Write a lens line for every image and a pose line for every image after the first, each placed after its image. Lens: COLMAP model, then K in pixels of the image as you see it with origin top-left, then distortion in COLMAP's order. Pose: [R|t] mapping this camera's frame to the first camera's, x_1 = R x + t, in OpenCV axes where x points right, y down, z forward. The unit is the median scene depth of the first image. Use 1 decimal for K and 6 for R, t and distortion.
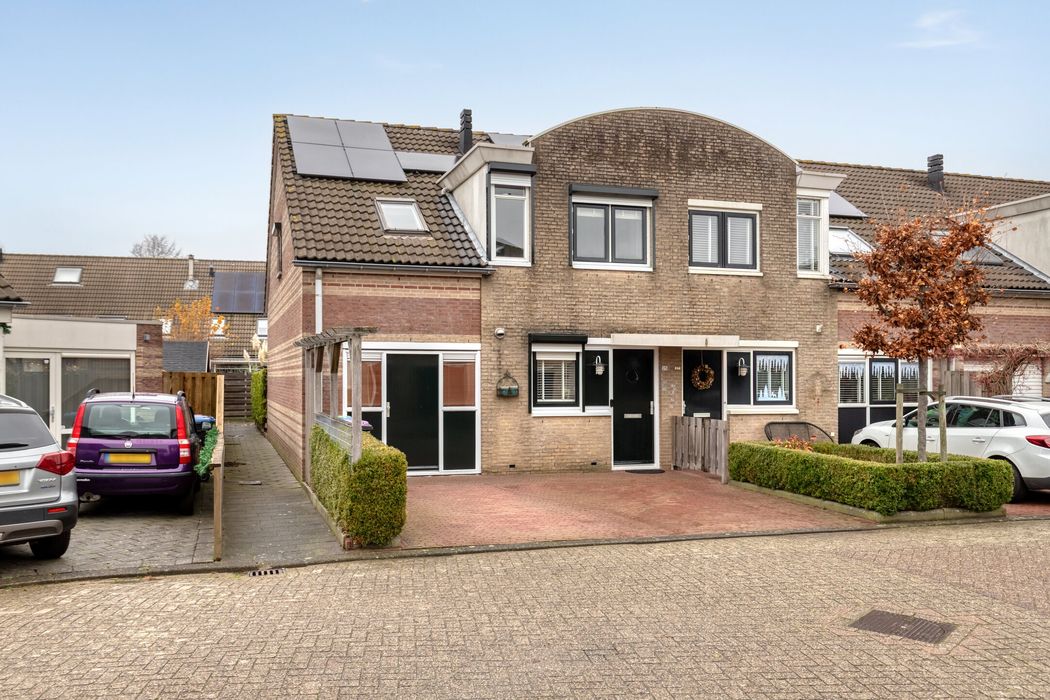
lens RADIAL K [[892.3, 0, 521.2], [0, 892.3, 345.6], [0, 0, 1]] dist [0.008405, -0.000426]
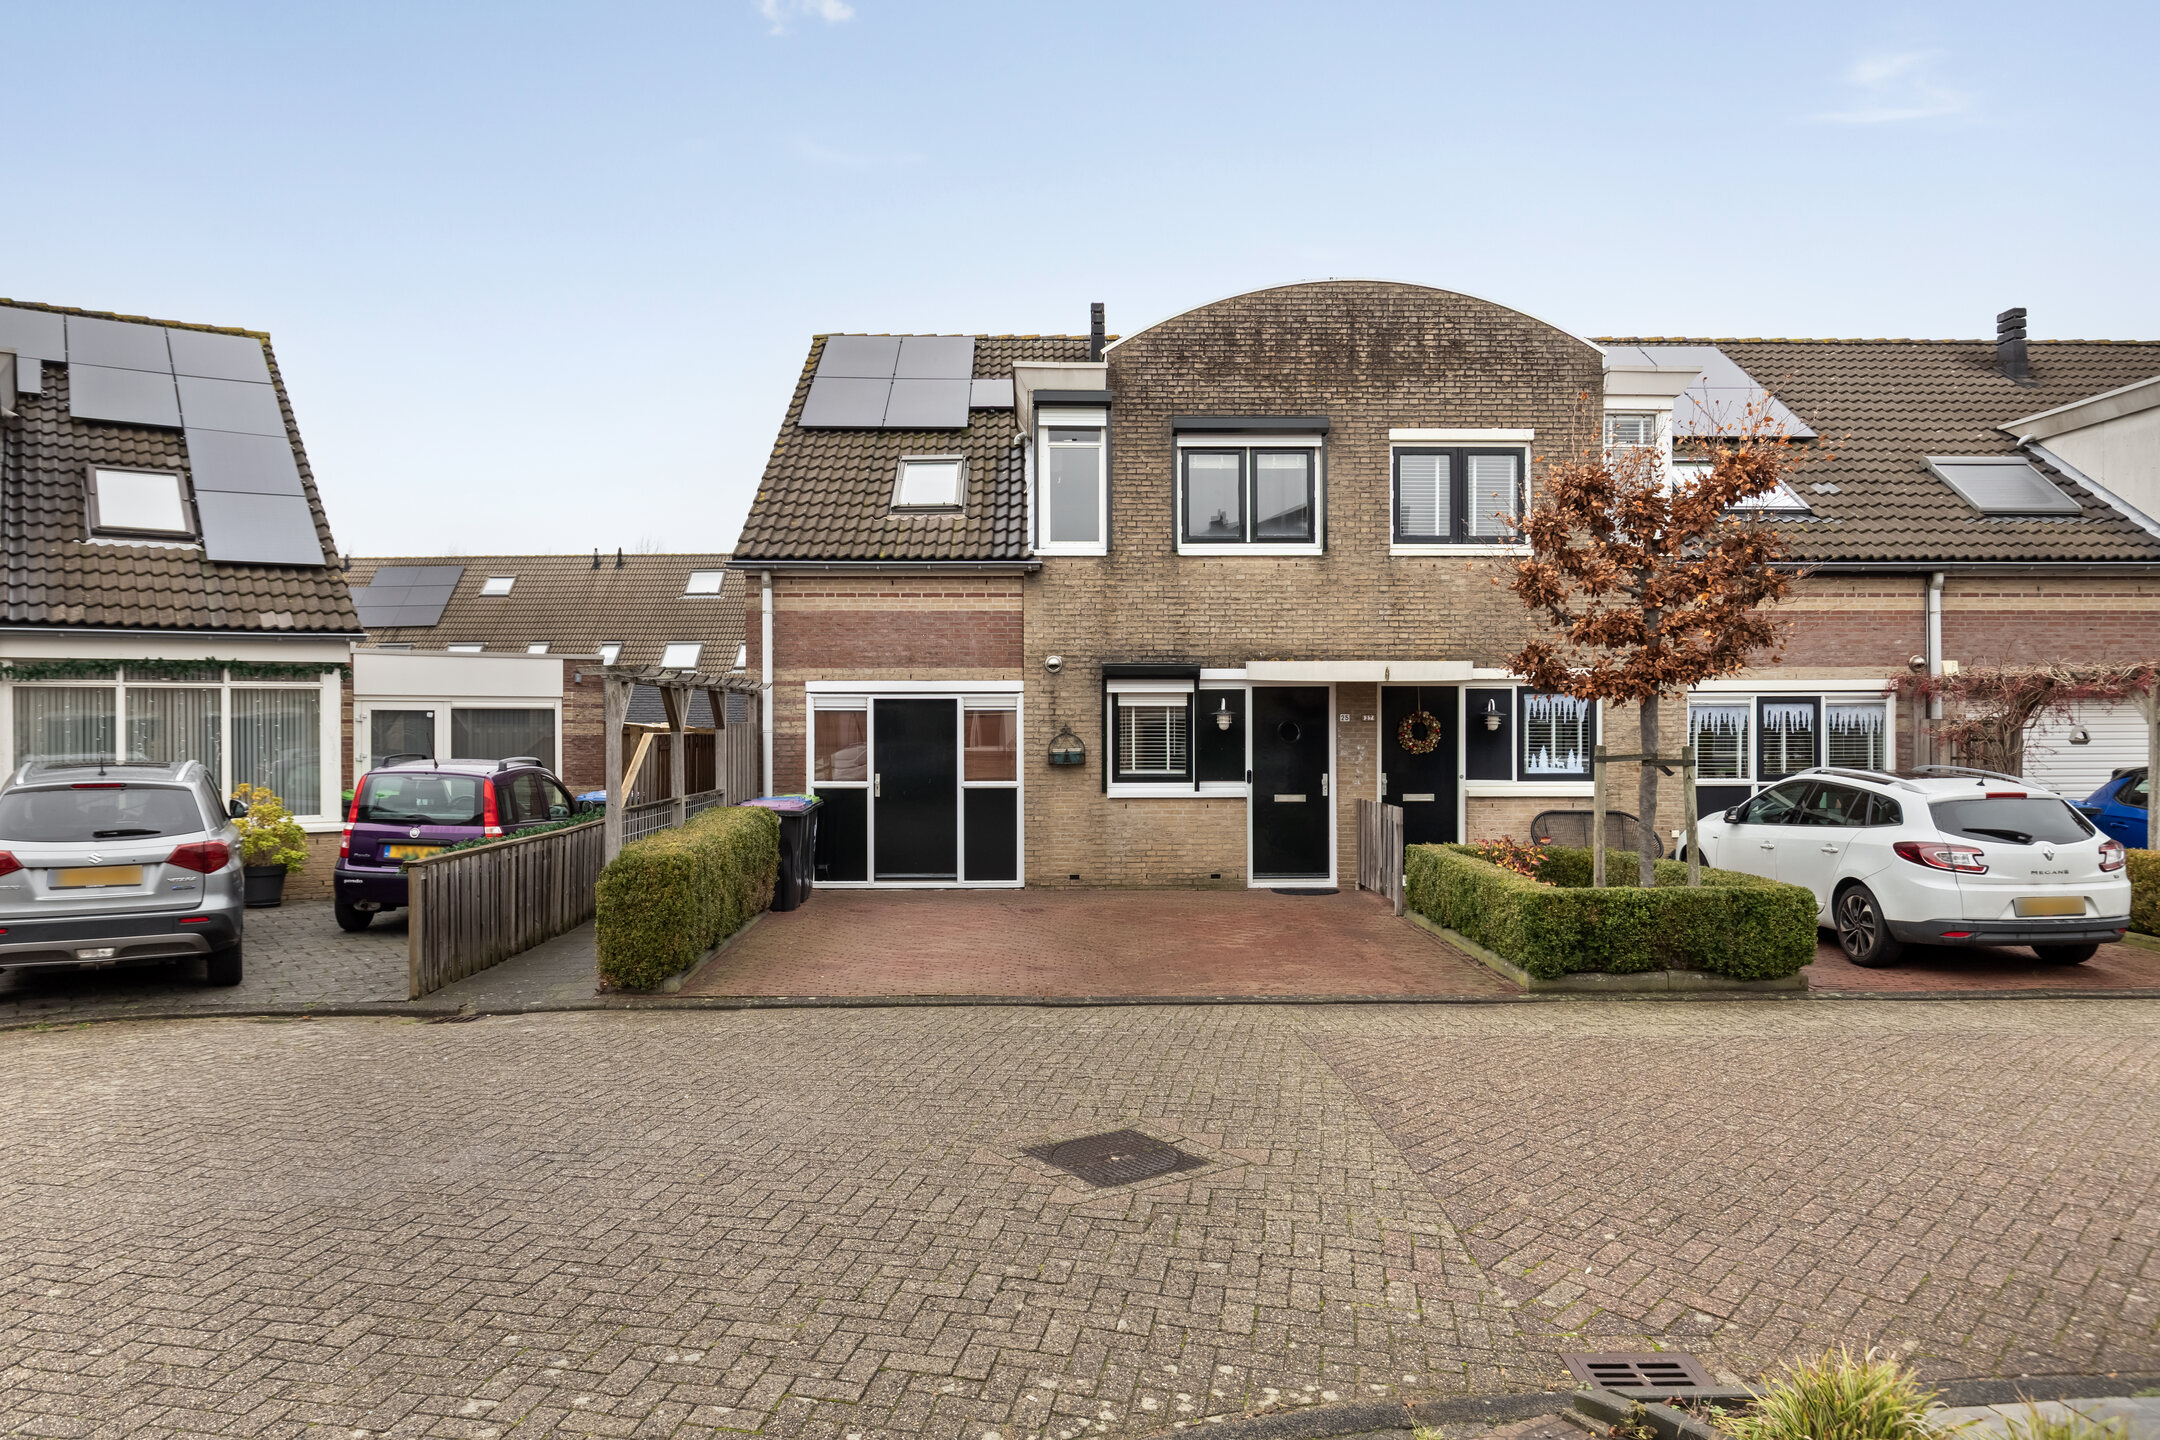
lens RADIAL K [[1458.6, 0, 1076.0], [0, 1458.6, 686.1], [0, 0, 1]] dist [-0.000616, 0.000097]
pose [[0.960331, -0.012476, -0.278584, 0.266049], [0.014242, 0.999889, 0.004318, -0.002562], [0.278500, -0.008115, 0.960402, 0.022055]]
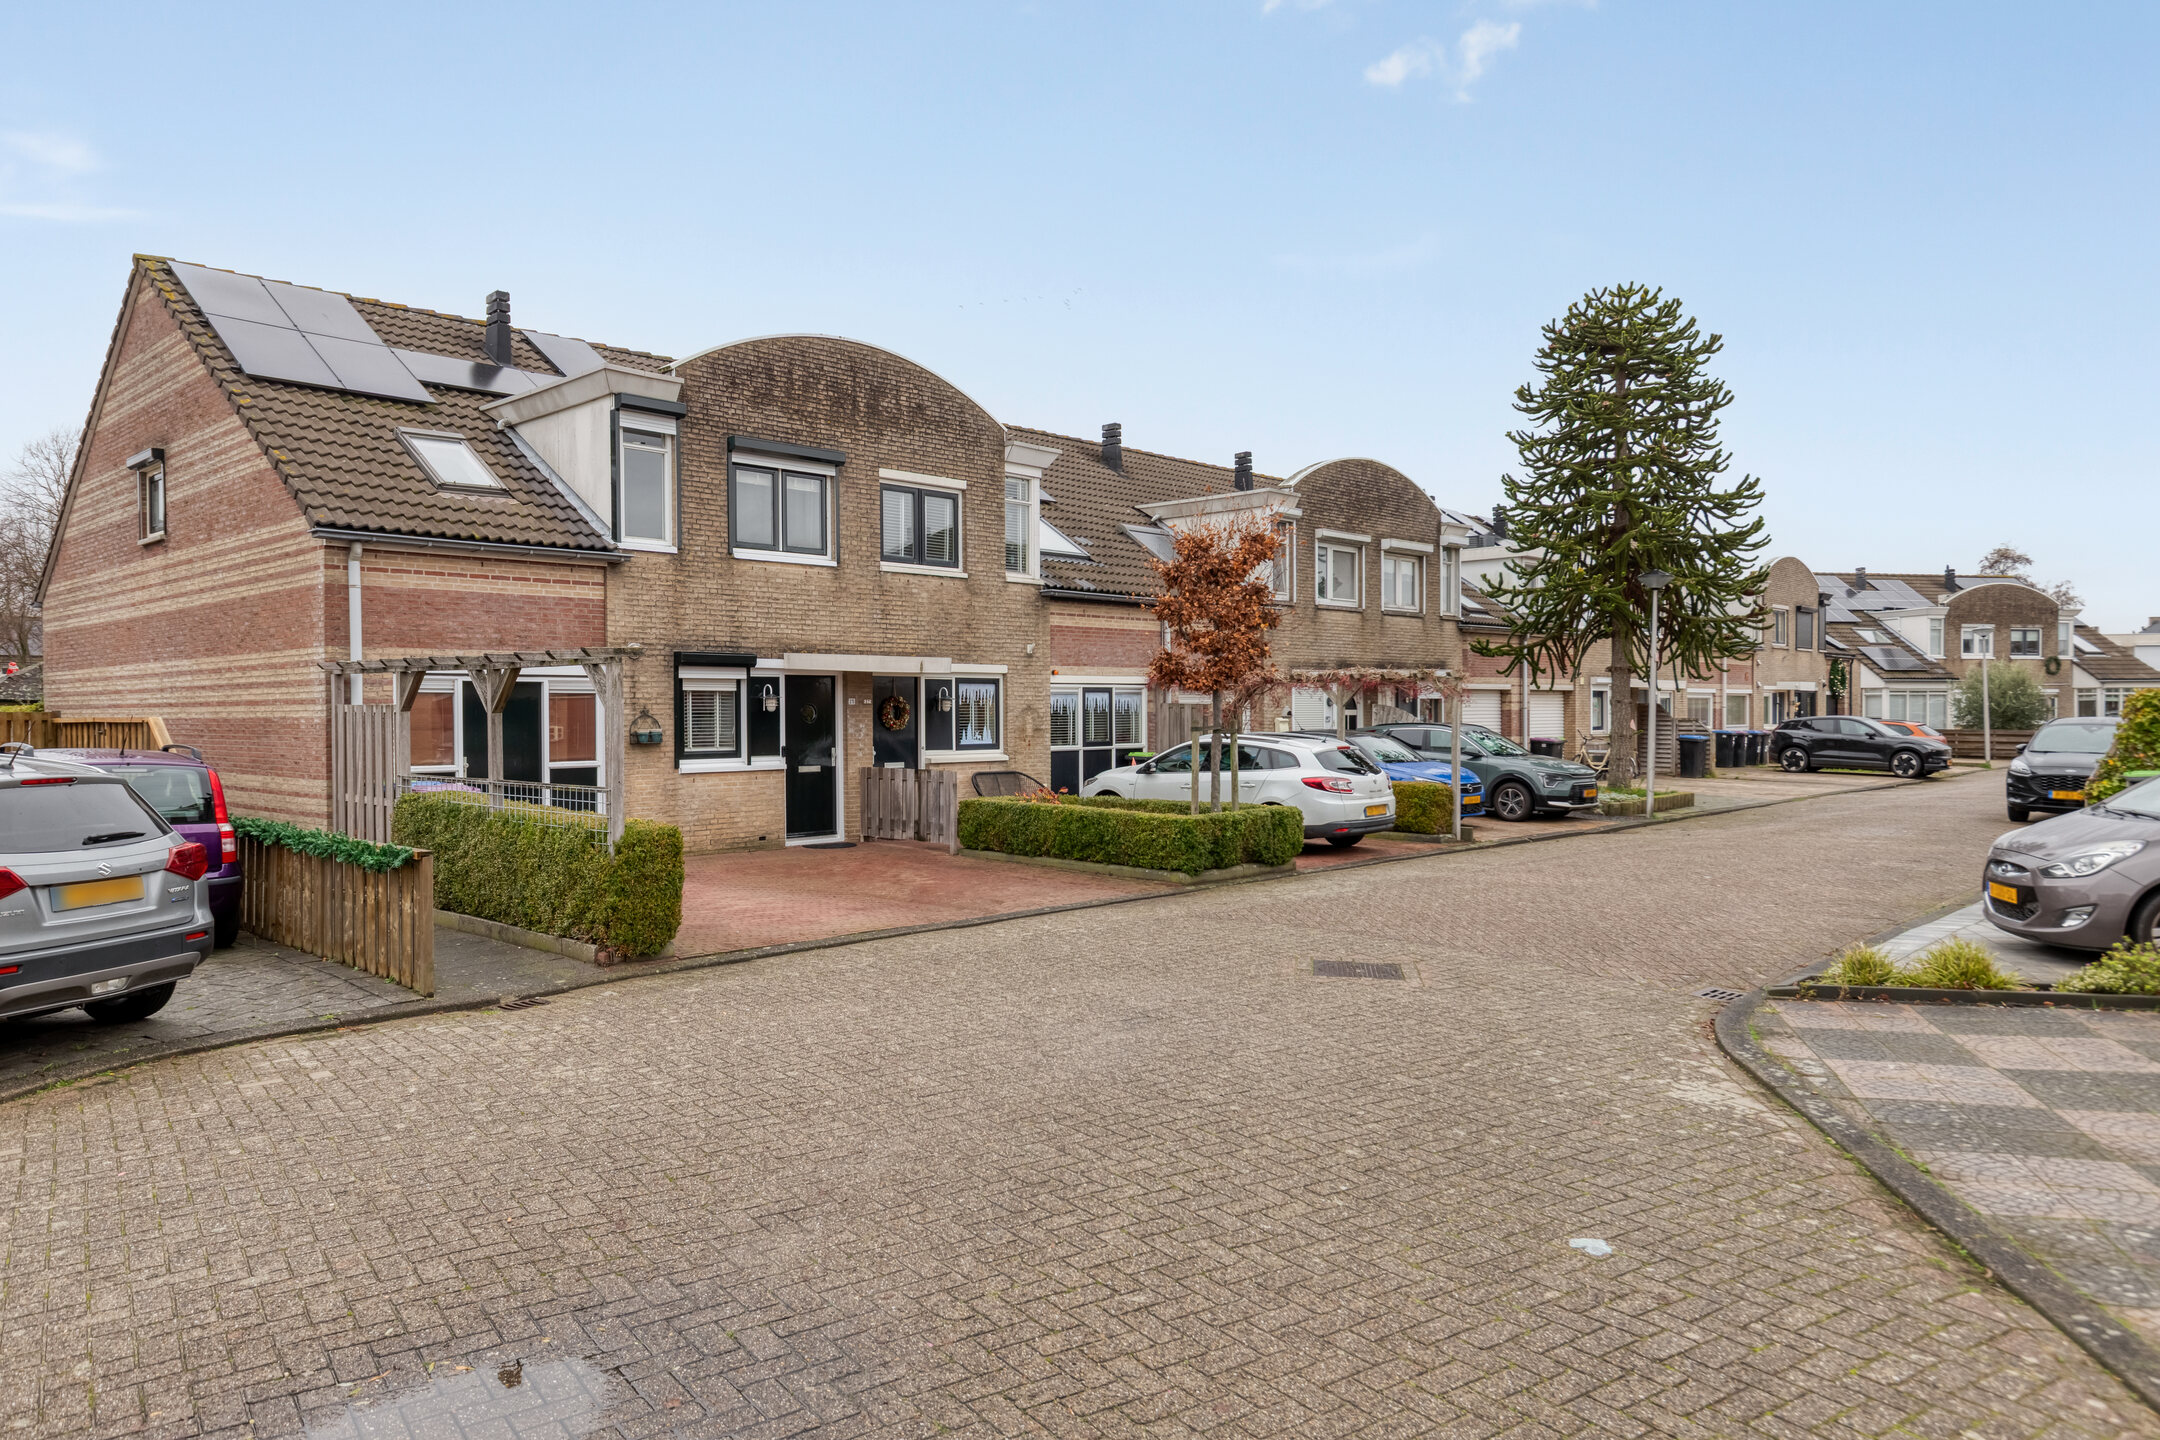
lens RADIAL K [[1393.0, 0, 1048.9], [0, 1393.0, 680.3], [0, 0, 1]] dist [0.008930, 0.000556]
pose [[0.885839, 0.003309, 0.463982, -0.226092], [-0.009592, 0.999891, 0.011183, -0.006093], [-0.463895, -0.014356, 0.885774, -0.072300]]
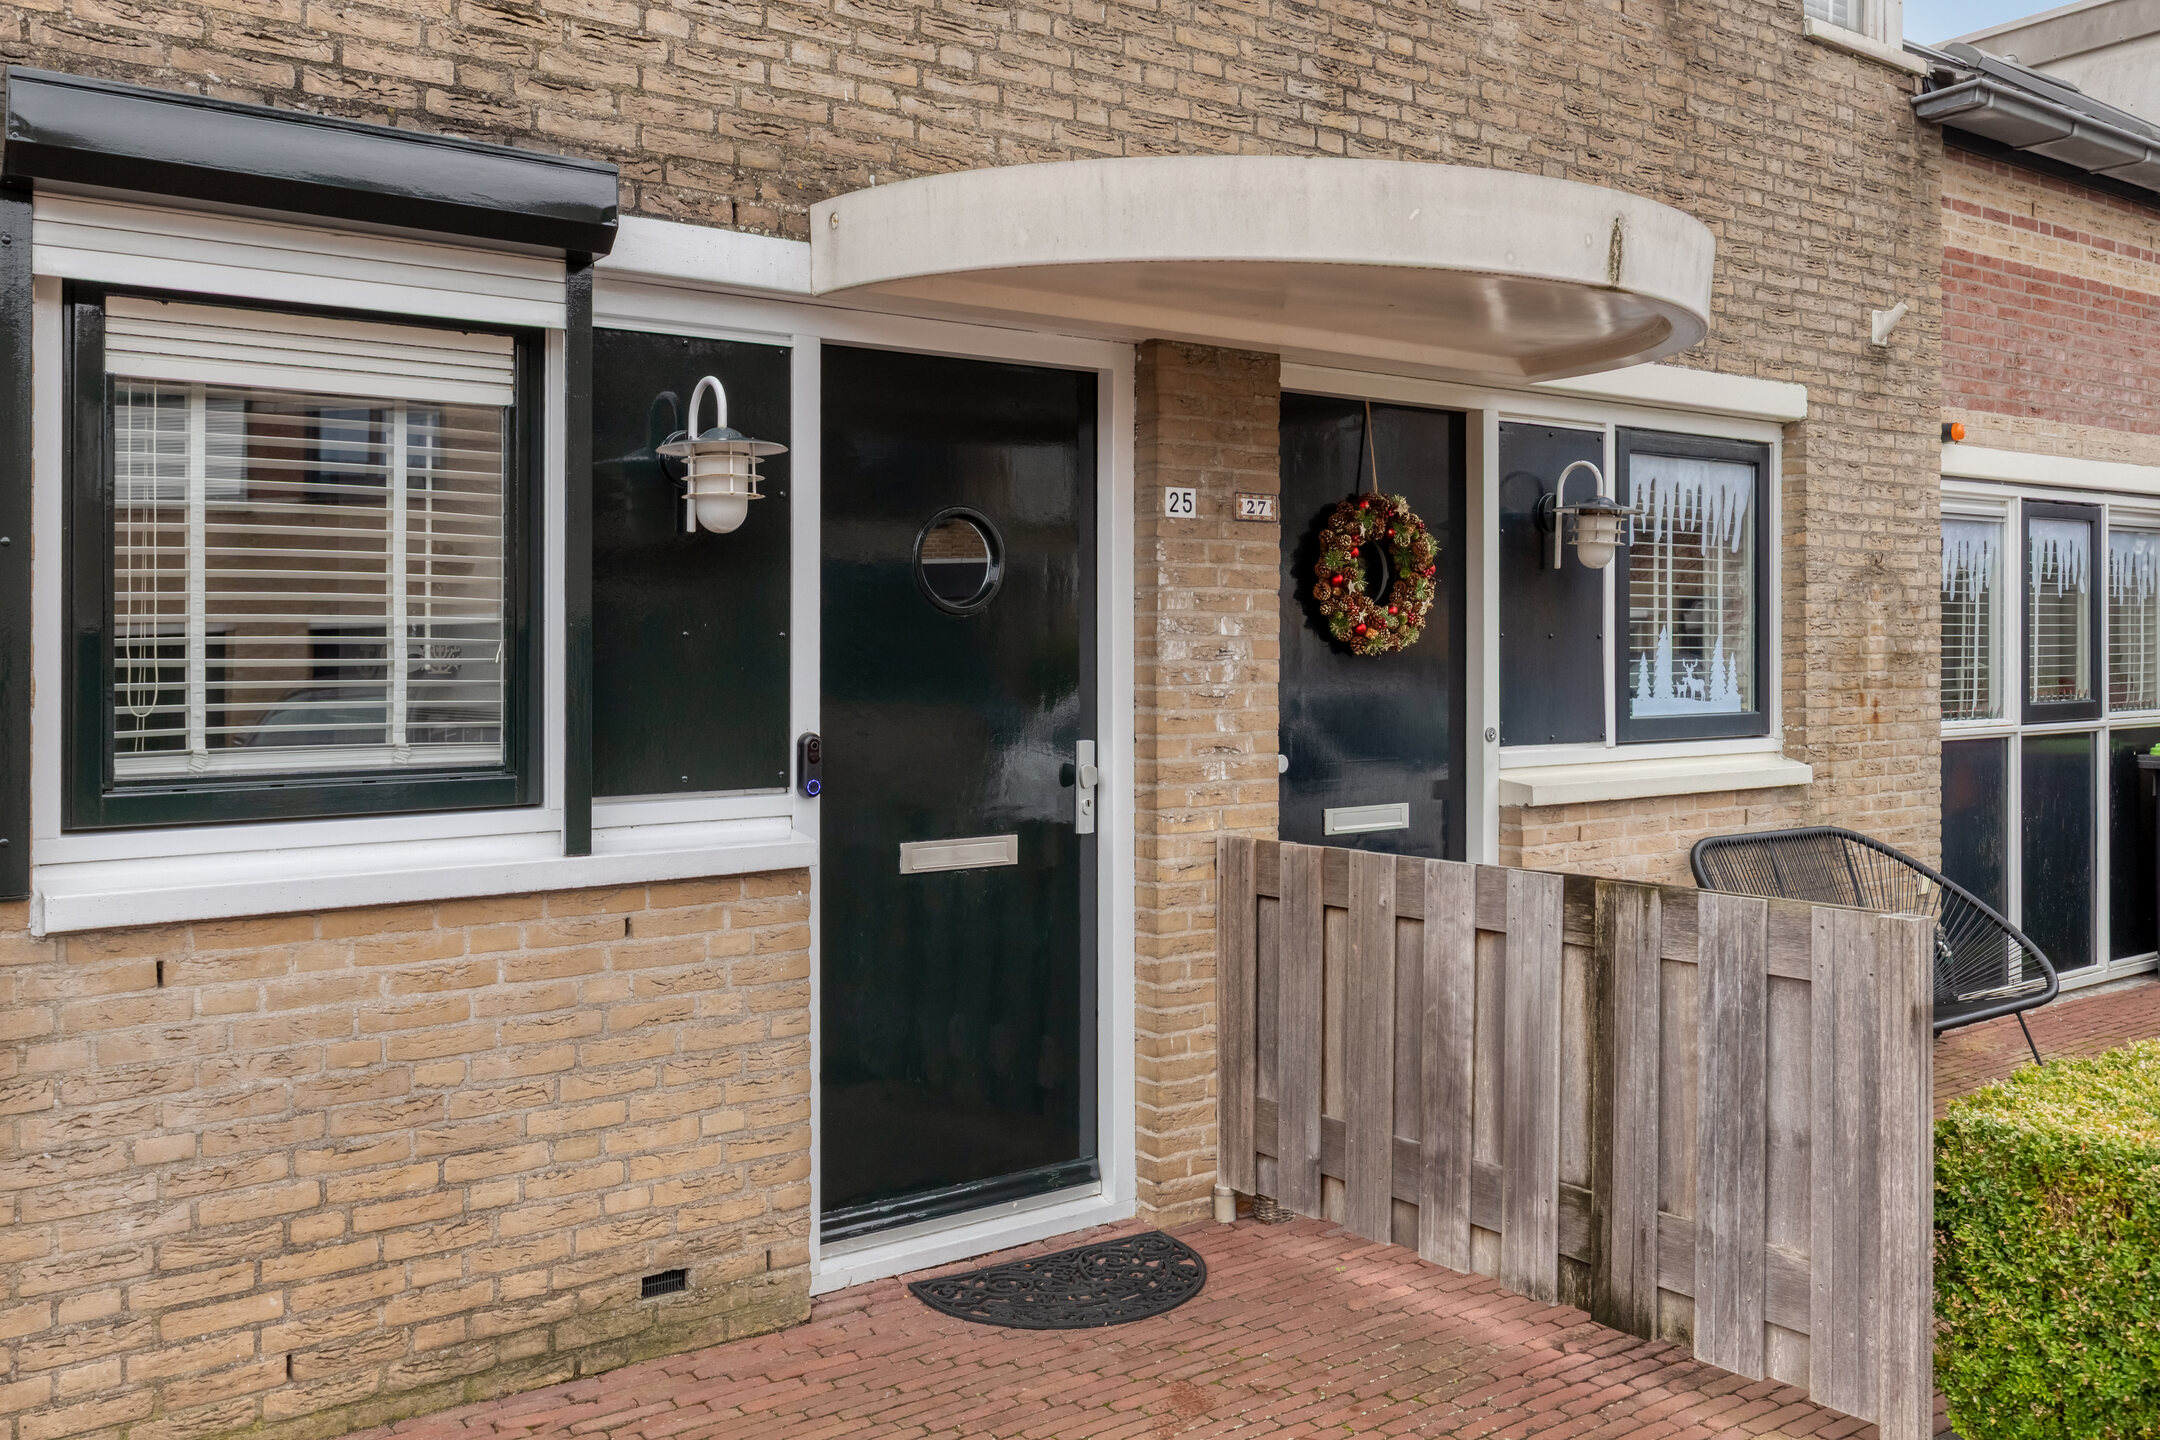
lens RADIAL K [[1819.7, 0, 1079.0], [0, 1819.7, 624.8], [0, 0, 1]] dist [0.006398, 0.005309]
pose [[0.948963, 0.001607, 0.315382, 0.056573], [-0.012971, 0.999340, 0.033937, 0.035703], [-0.315119, -0.036296, 0.948358, 0.750495]]
